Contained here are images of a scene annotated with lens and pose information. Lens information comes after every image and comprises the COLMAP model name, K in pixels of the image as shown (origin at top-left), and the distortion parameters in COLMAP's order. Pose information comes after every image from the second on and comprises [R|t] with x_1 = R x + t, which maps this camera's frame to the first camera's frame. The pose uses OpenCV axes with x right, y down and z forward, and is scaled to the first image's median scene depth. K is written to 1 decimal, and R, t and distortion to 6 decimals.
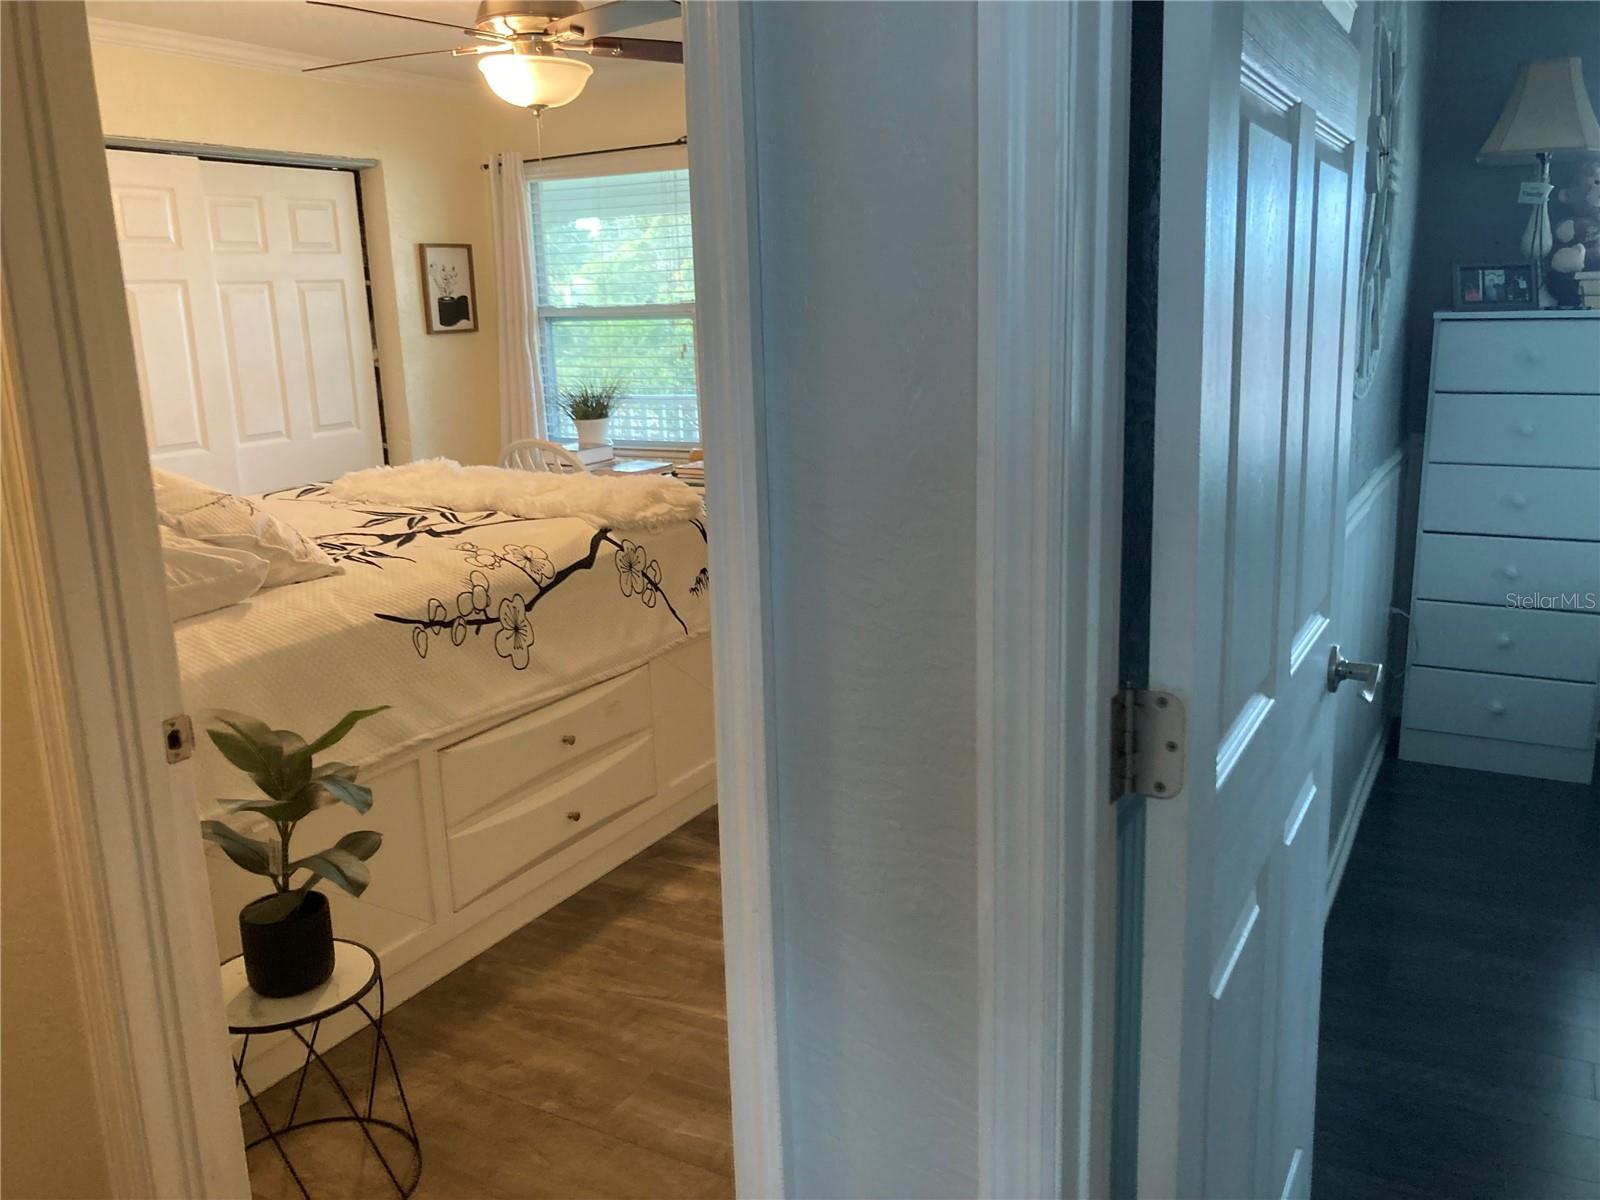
lens RADIAL K [[1314.8, 0, 800.0], [0, 1314.8, 600.0], [0, 0, 1]] dist [0.105691, -0.156525]
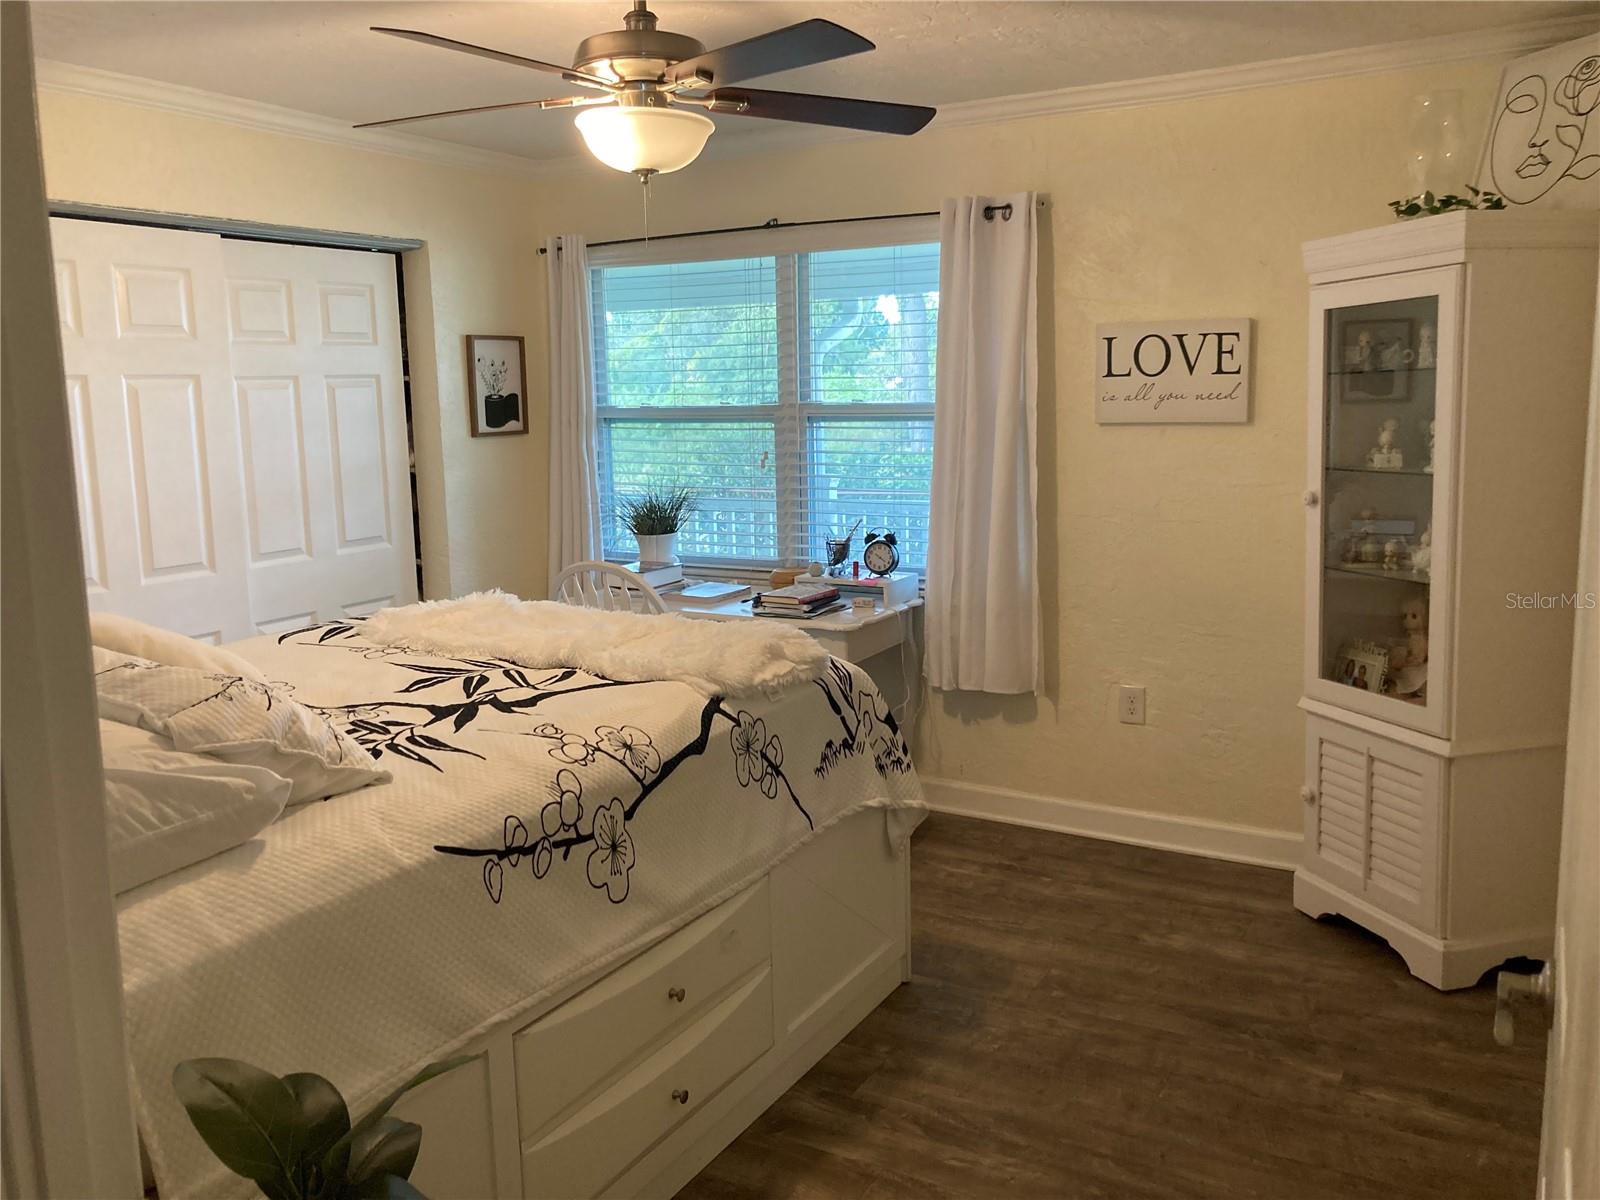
lens RADIAL K [[1306.0, 0, 799.3], [0, 1306.0, 592.2], [0, 0, 1]] dist [0.109477, -0.181587]
pose [[0.999917, 0.012919, -0.000201, -0.100308], [-0.012901, 0.997456, -0.070113, -0.063028], [-0.000705, 0.070110, 0.997539, 0.225025]]
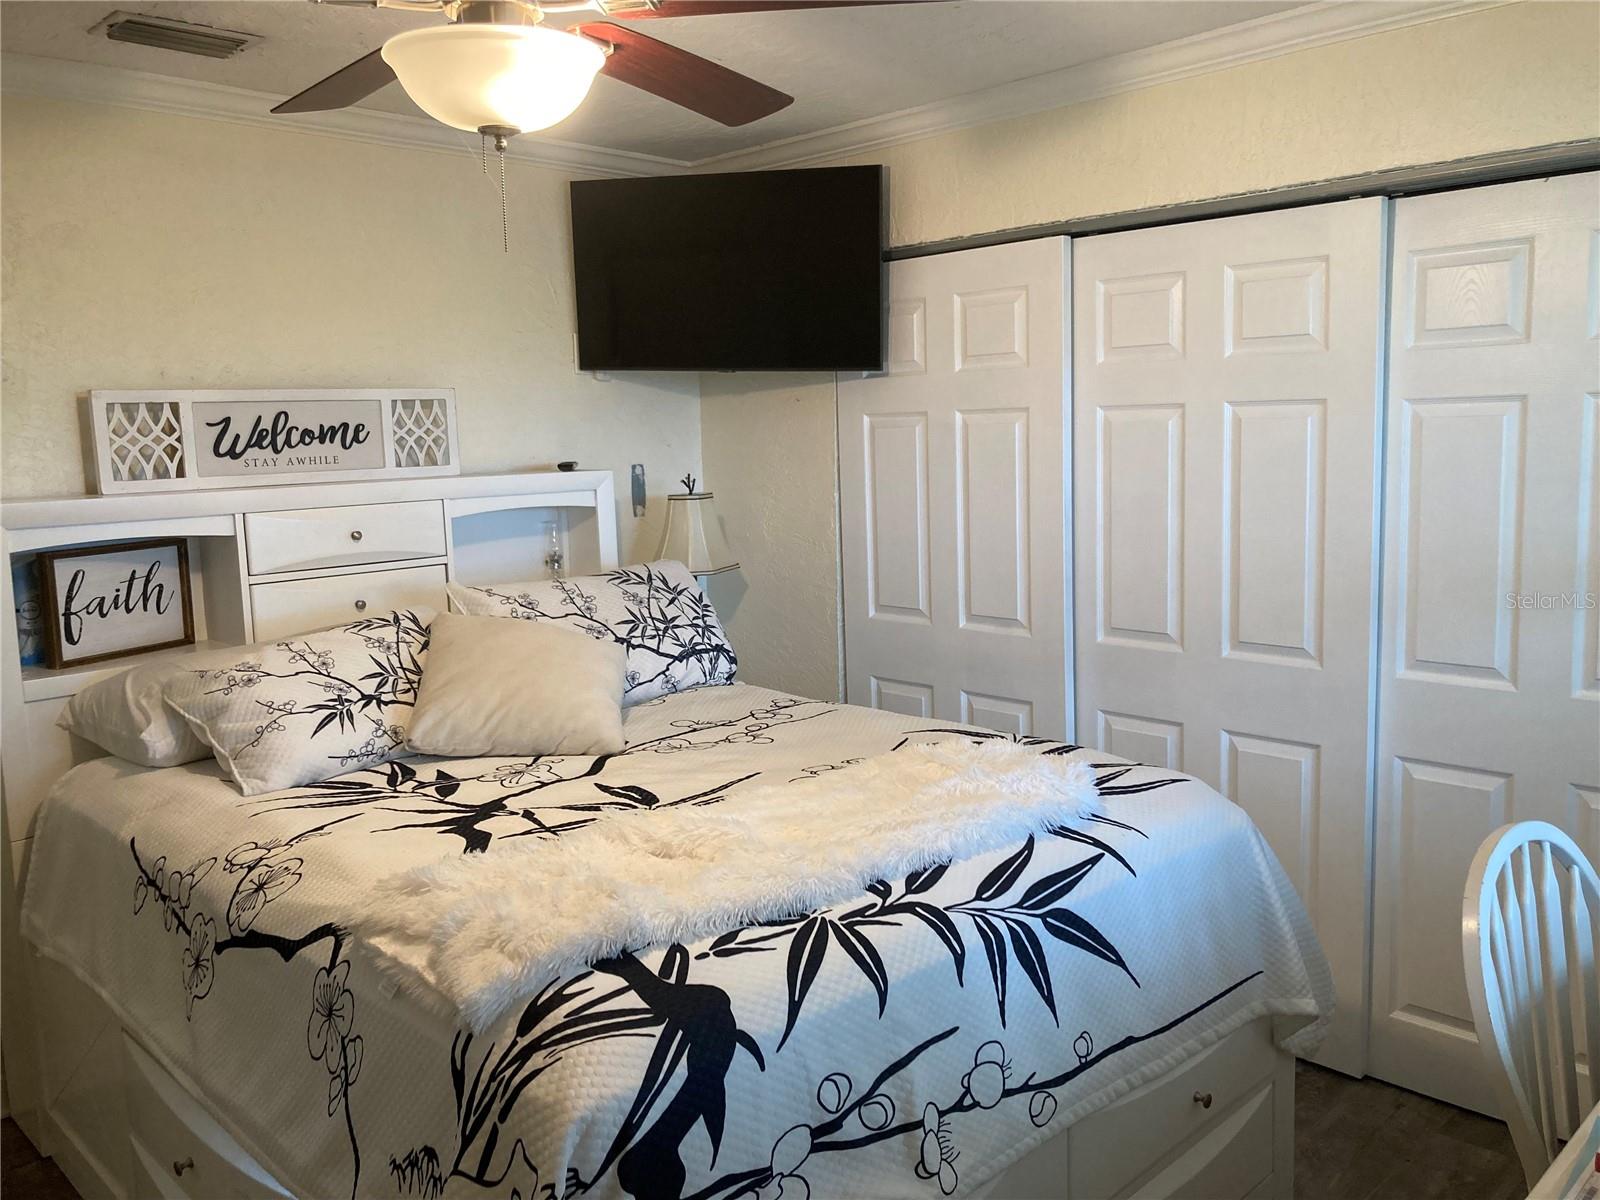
lens RADIAL K [[1314.8, 0, 800.0], [0, 1314.8, 600.0], [0, 0, 1]] dist [0.105691, -0.156525]
pose [[-0.273640, 0.176428, -0.945513, 0.287652], [-0.183943, 0.955290, 0.231487, -0.335864], [0.944079, 0.237265, -0.228953, 1.262696]]
